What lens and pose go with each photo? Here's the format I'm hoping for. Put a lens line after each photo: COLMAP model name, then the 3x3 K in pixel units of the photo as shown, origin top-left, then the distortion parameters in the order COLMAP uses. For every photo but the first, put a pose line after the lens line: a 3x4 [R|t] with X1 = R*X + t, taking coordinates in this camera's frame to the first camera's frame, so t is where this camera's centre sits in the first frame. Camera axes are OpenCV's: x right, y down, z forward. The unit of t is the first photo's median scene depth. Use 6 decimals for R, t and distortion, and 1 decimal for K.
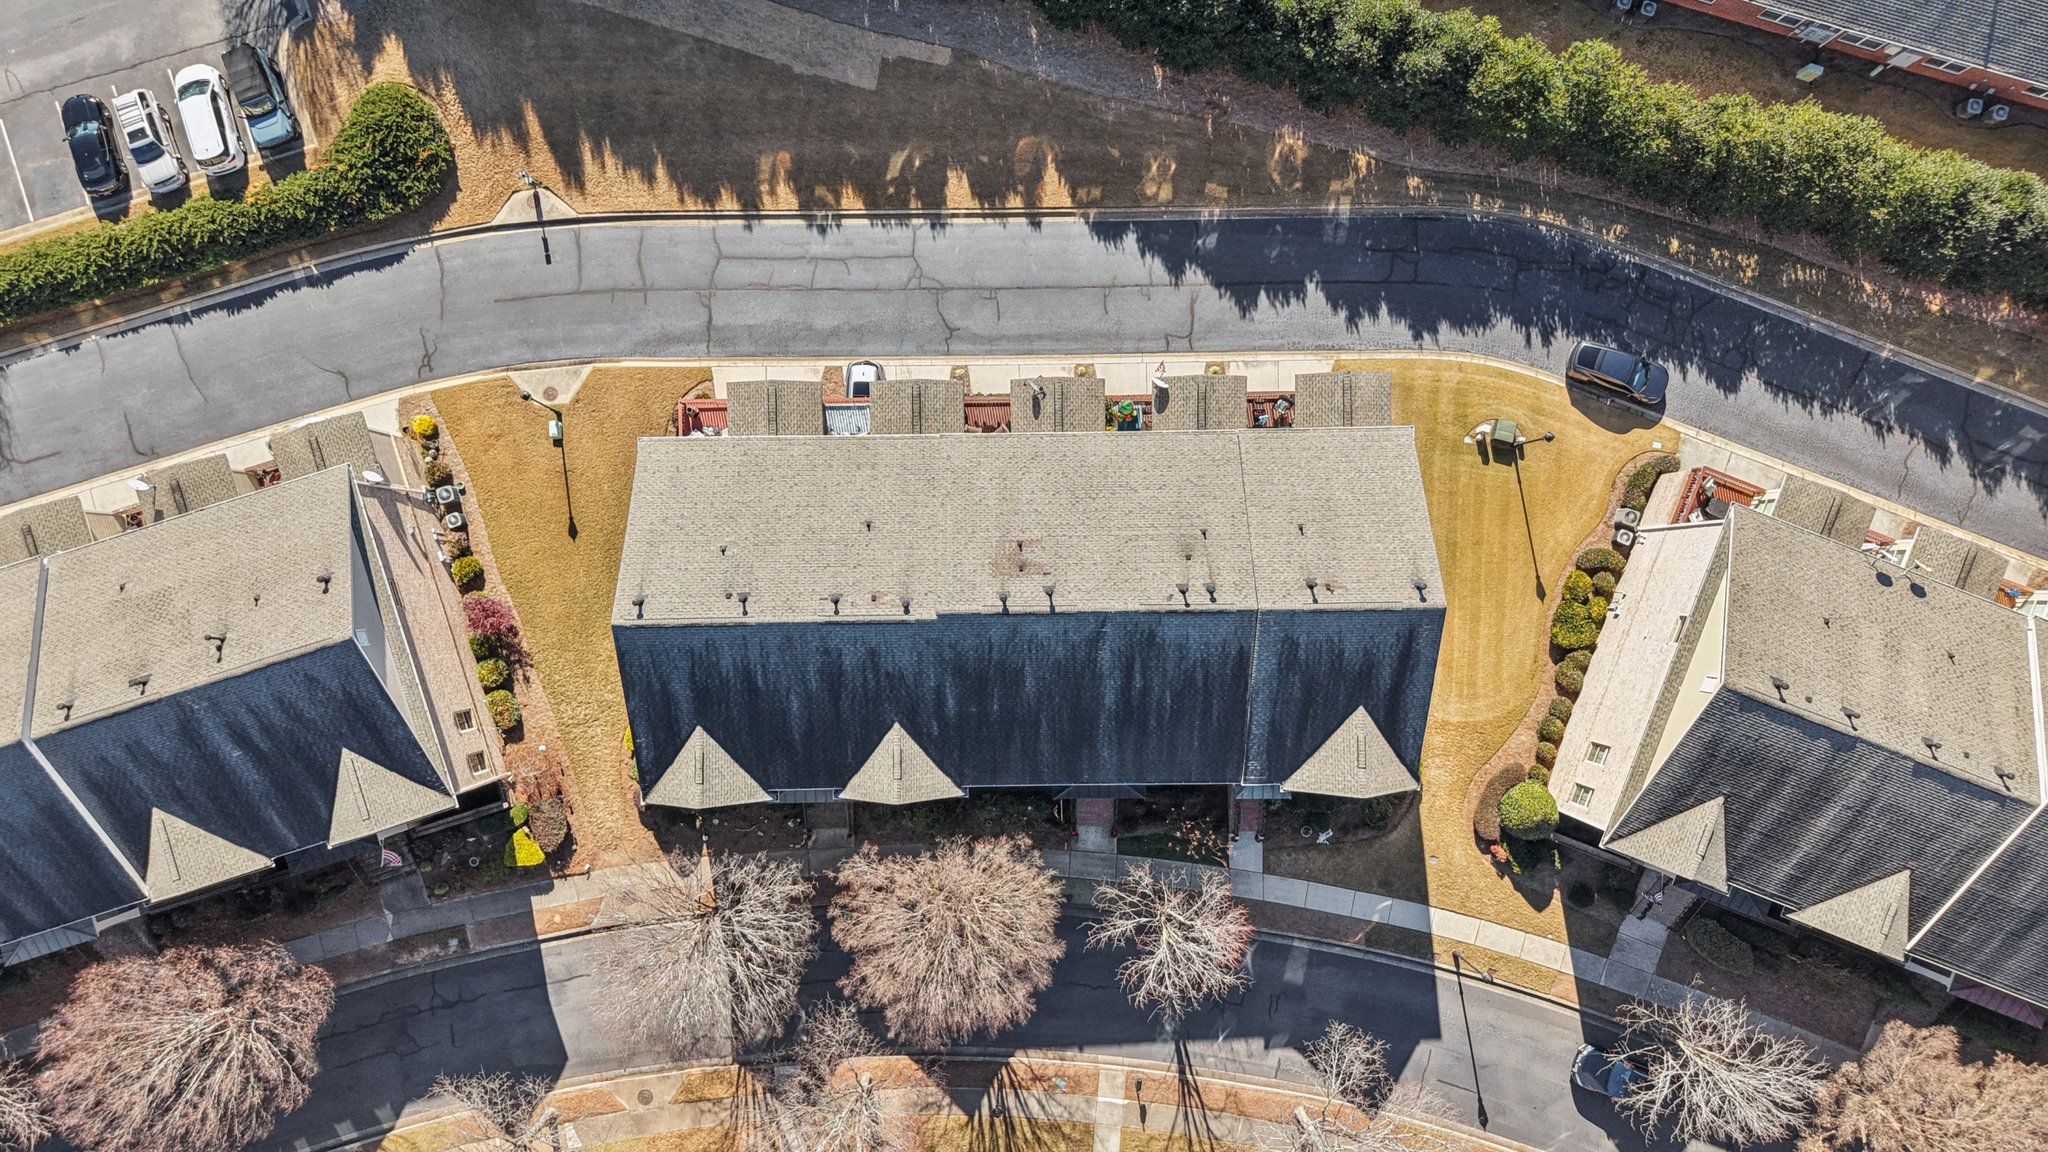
lens RADIAL K [[1428.1, 0, 1022.9], [0, 1428.1, 492.5], [0, 0, 1]] dist [0.001809, -0.000688]
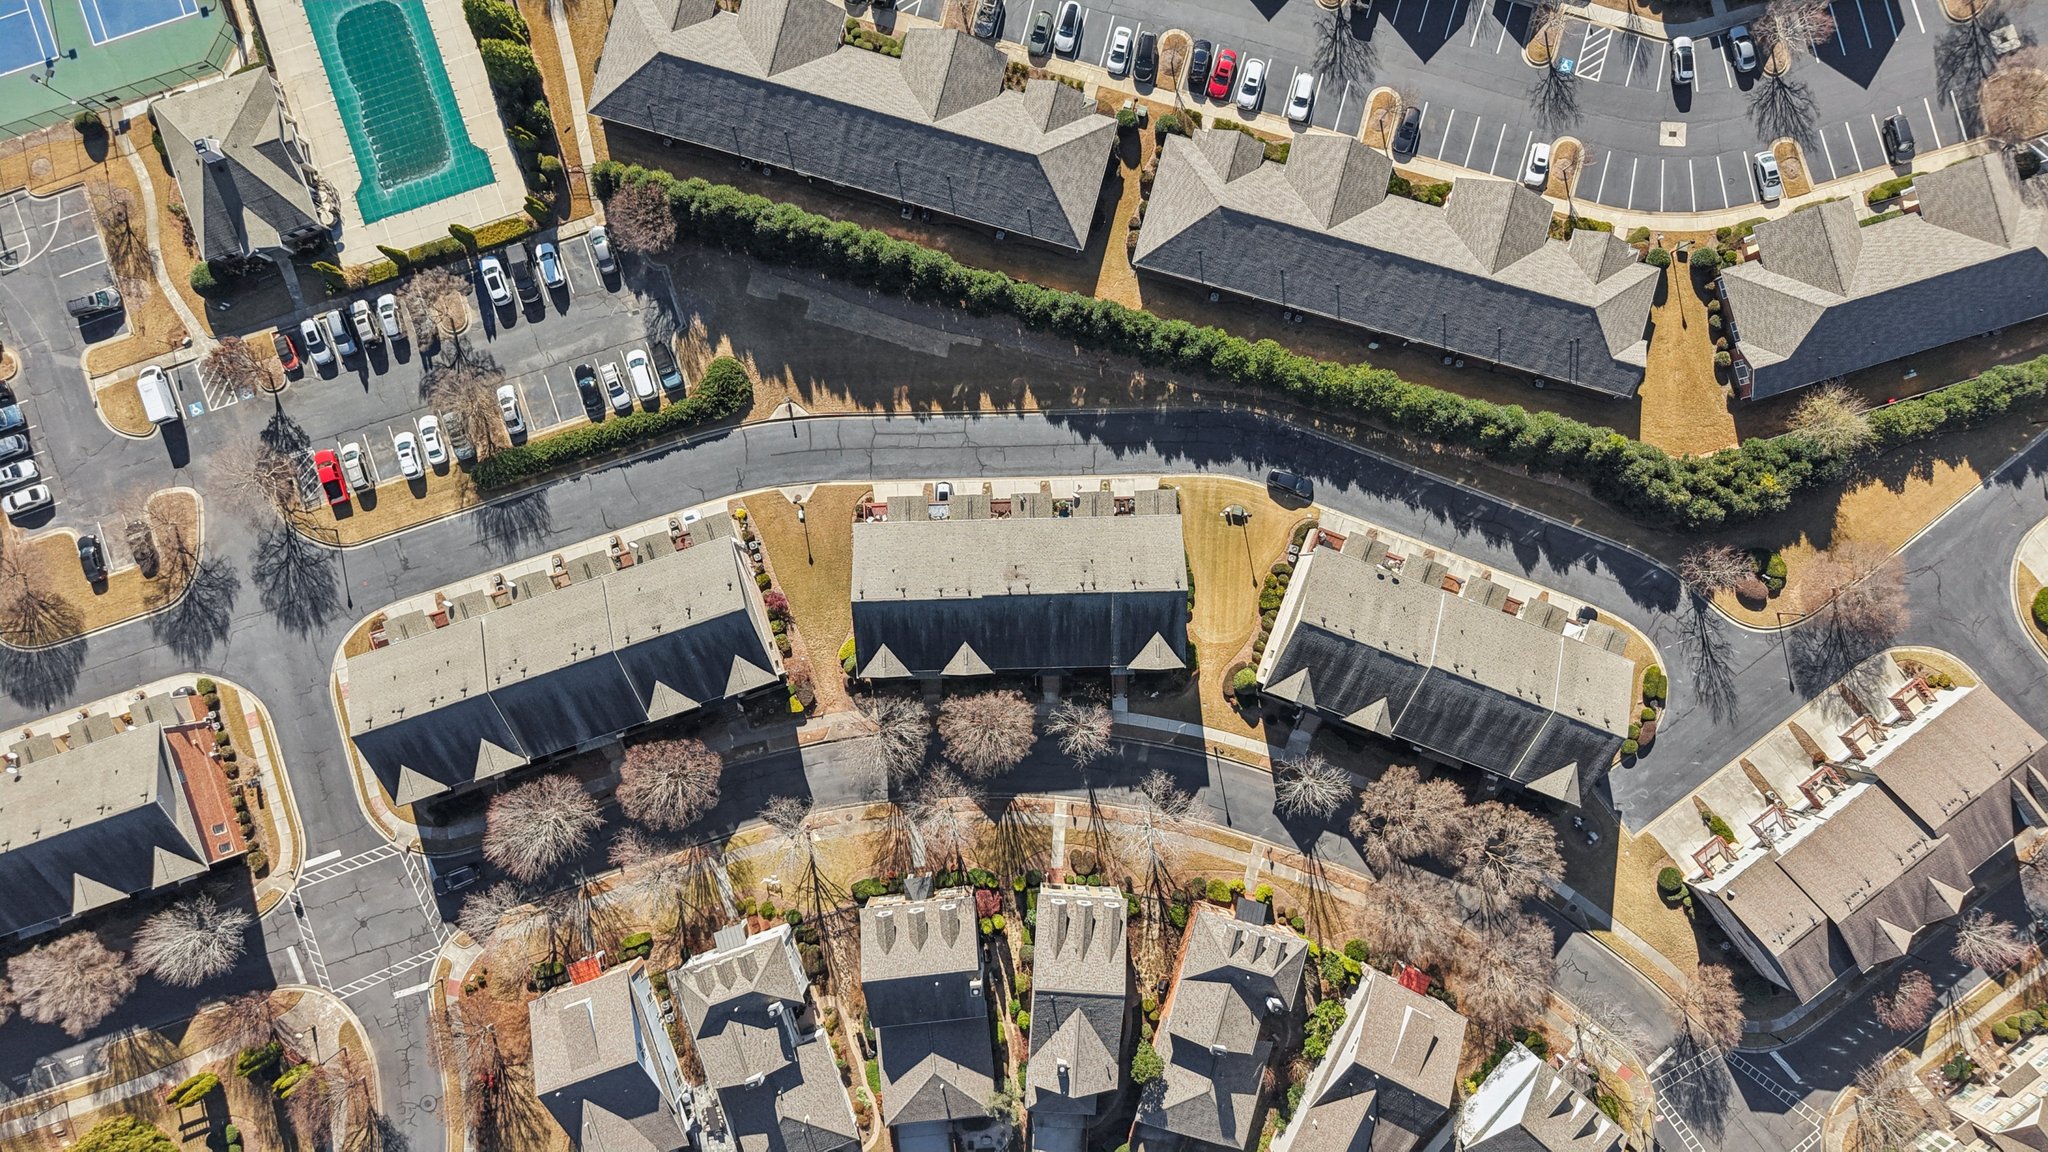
lens RADIAL K [[1415.9, 0, 989.7], [0, 1415.9, 575.9], [0, 0, 1]] dist [0.008363, 0.000465]
pose [[0.999651, -0.012244, -0.023429, 0.008381], [0.013601, 0.998185, 0.058658, -0.075025], [0.022668, -0.058956, 0.998003, -1.169695]]
